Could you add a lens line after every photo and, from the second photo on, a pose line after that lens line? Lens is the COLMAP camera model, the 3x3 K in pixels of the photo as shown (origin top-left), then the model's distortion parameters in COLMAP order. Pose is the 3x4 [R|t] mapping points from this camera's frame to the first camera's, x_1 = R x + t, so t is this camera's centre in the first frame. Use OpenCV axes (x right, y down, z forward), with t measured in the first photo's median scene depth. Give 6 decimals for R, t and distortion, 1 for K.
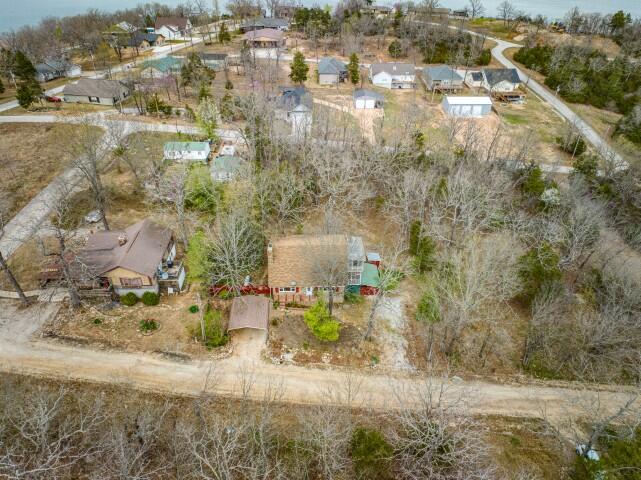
lens RADIAL K [[439.9, 0, 322.9], [0, 439.9, 230.8], [0, 0, 1]] dist [0.012719, -0.003967]
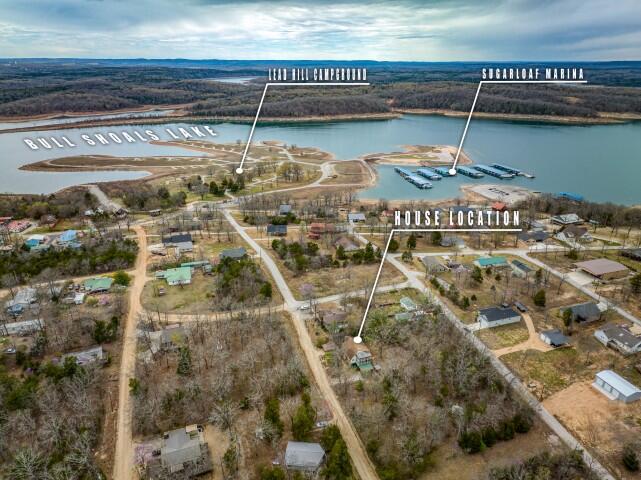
lens RADIAL K [[439.9, 0, 322.9], [0, 439.9, 230.8], [0, 0, 1]] dist [0.012719, -0.003967]
pose [[0.297911, 0.318626, -0.899848, 2.590514], [-0.509931, 0.850003, 0.132155, -1.002798], [0.806982, 0.419490, 0.415703, -0.854101]]
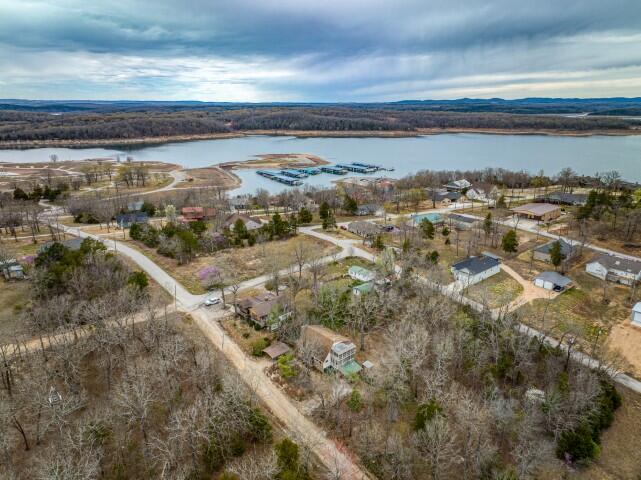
lens RADIAL K [[439.9, 0, 322.9], [0, 439.9, 230.8], [0, 0, 1]] dist [0.012719, -0.003967]
pose [[0.621010, 0.195457, -0.759041, 1.319935], [-0.398901, 0.912427, -0.091407, -0.200786], [0.674703, 0.359547, 0.644594, -0.320627]]
